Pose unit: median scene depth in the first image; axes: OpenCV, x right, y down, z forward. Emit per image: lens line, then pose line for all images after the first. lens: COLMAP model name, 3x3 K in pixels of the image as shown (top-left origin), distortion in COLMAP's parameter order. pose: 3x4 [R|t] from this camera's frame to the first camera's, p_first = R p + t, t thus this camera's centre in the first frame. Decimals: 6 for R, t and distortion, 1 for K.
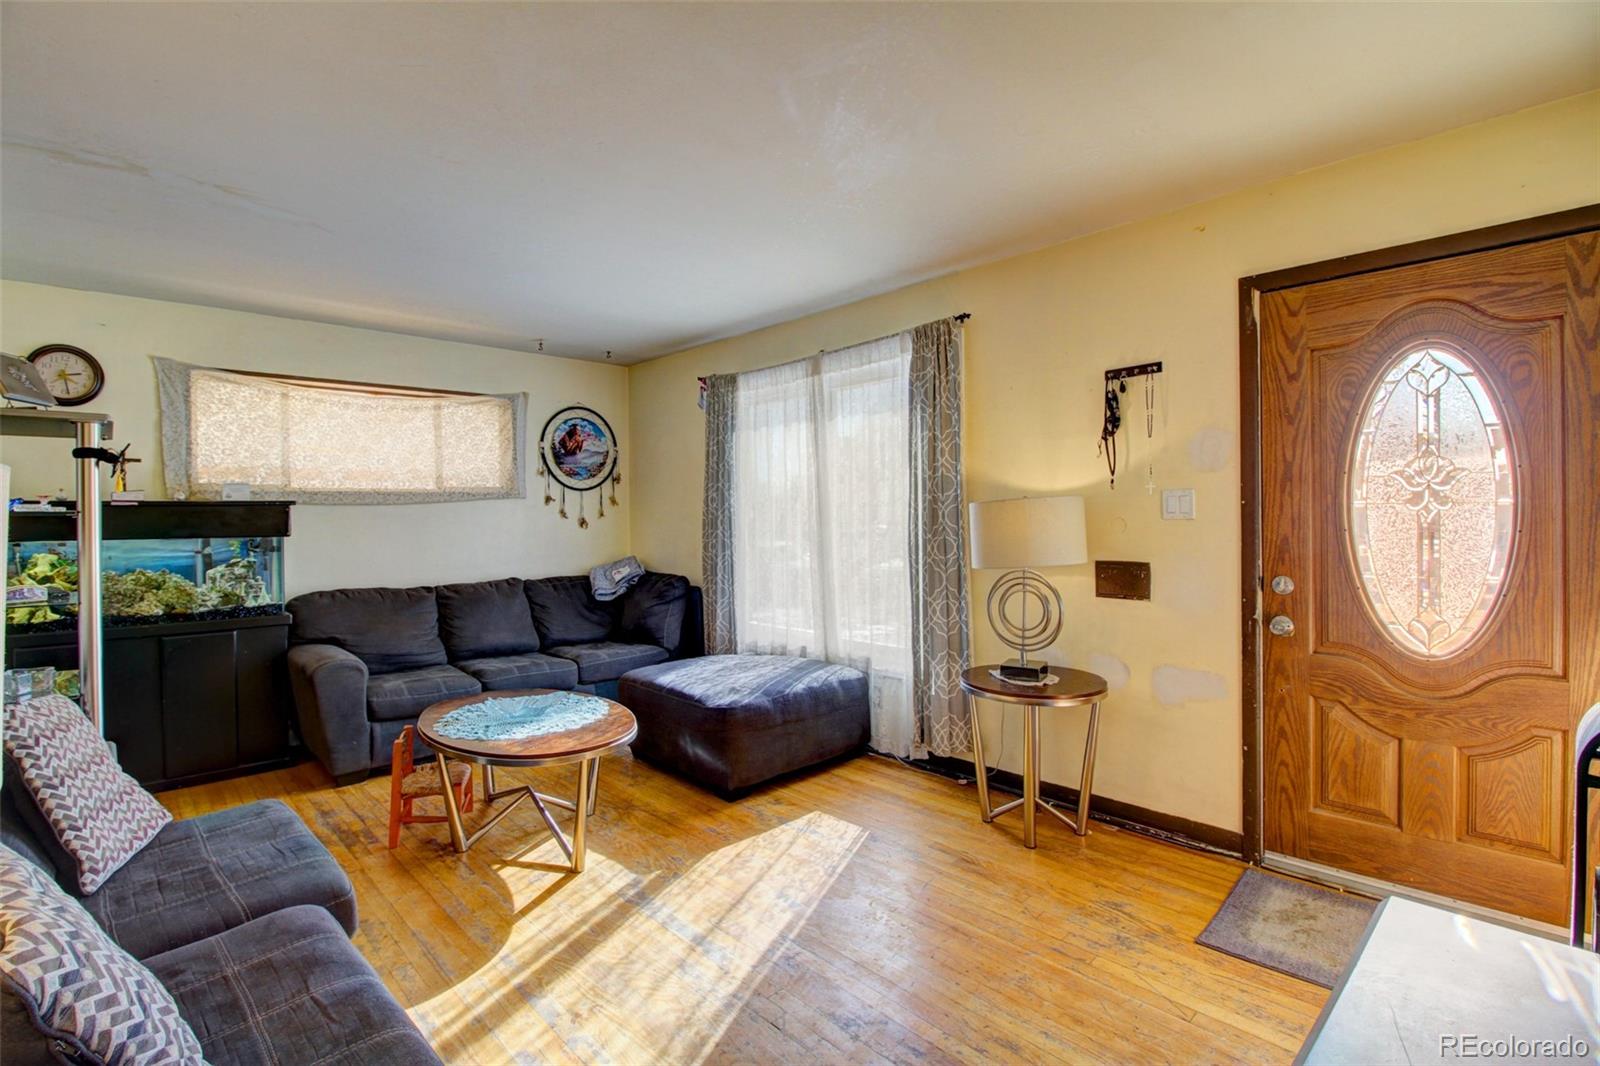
lens RADIAL K [[731.2, 0, 786.1], [0, 731.2, 526.8], [0, 0, 1]] dist [-0.011852, -0.004328]
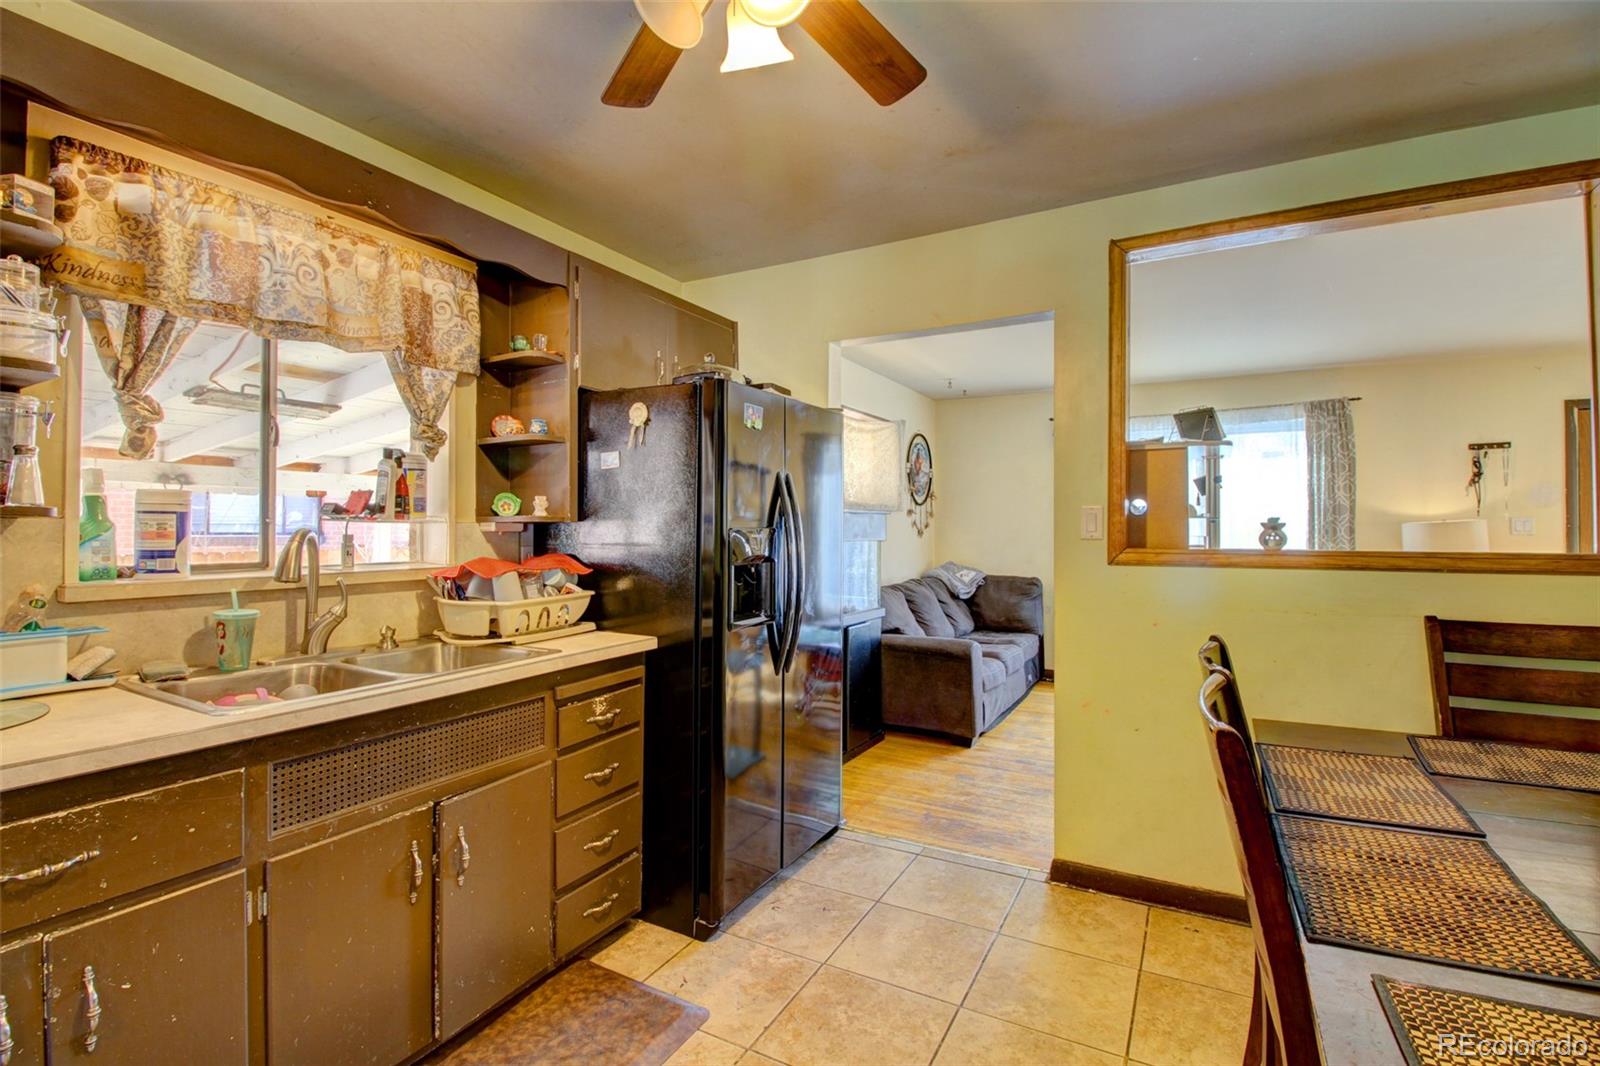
lens RADIAL K [[731.2, 0, 805.8], [0, 731.2, 531.7], [0, 0, 1]] dist [-0.011852, -0.004328]
pose [[0.951199, 0.015572, 0.308184, -1.533756], [-0.011242, 0.999812, -0.015820, 0.028085], [-0.308372, 0.011584, 0.951195, -0.088527]]
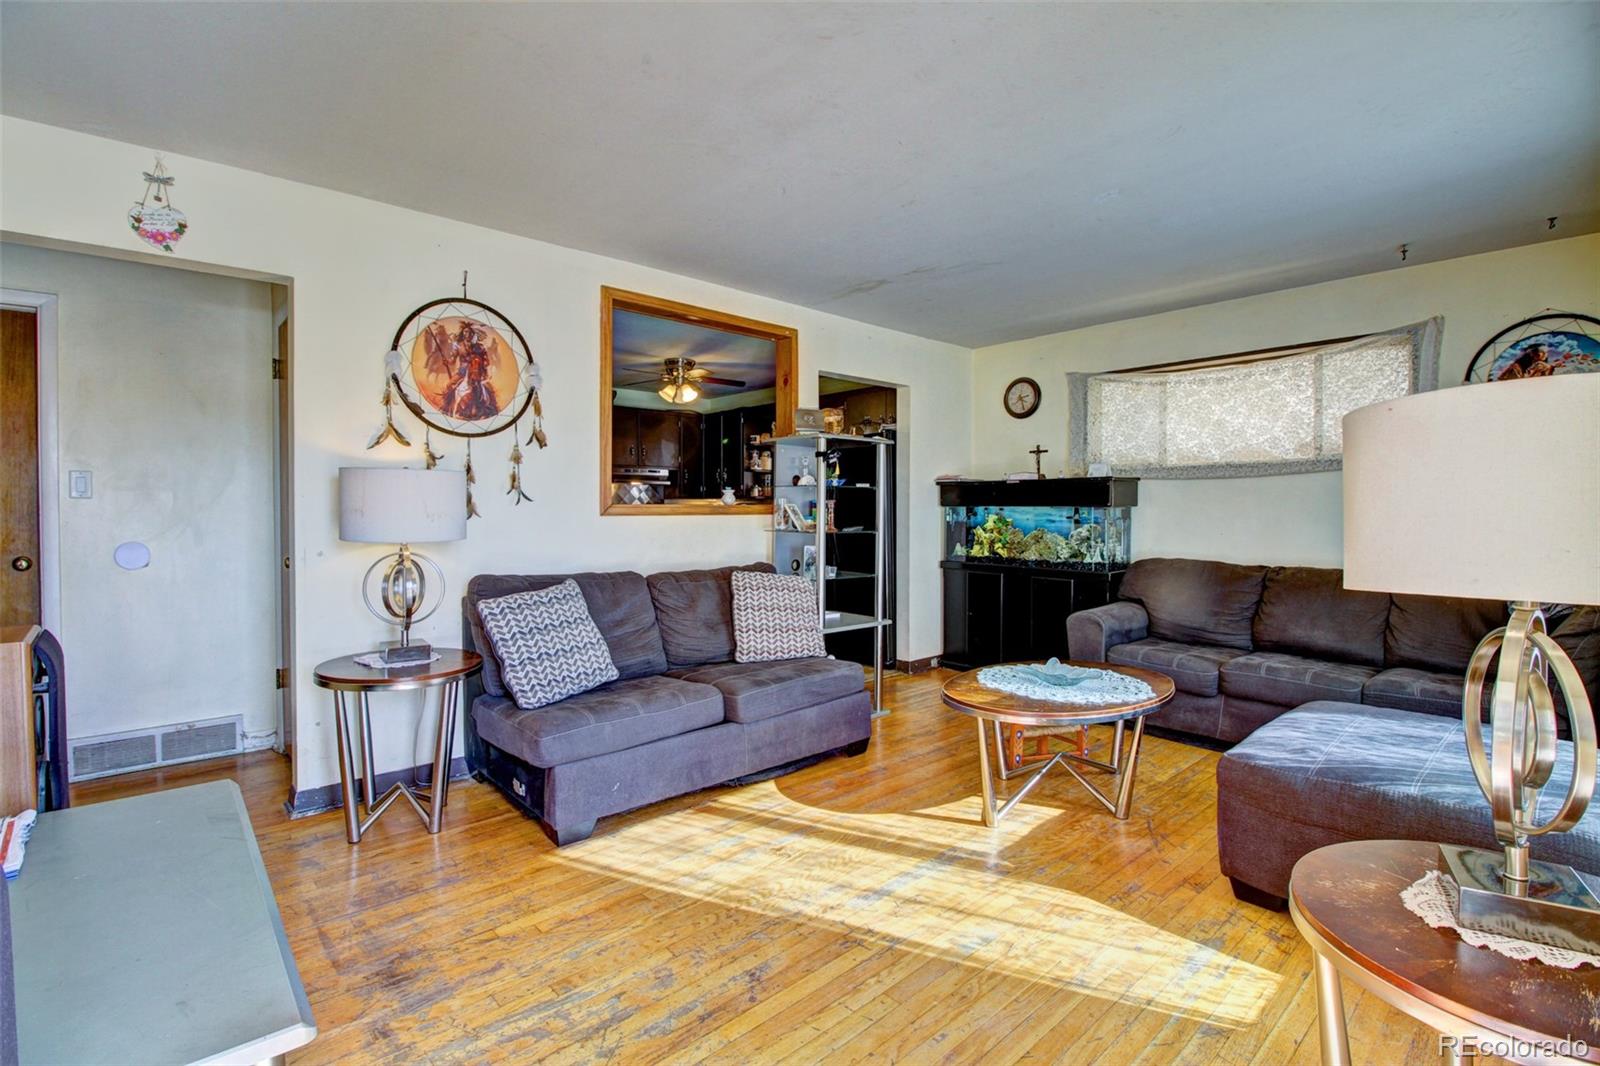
lens RADIAL K [[731.2, 0, 791.3], [0, 731.2, 522.6], [0, 0, 1]] dist [-0.011852, -0.004328]
pose [[-0.012245, 0.031799, -0.999419, 0.663272], [-0.015174, 0.999373, 0.031984, 0.012124], [0.999810, 0.015557, -0.011755, 0.651741]]
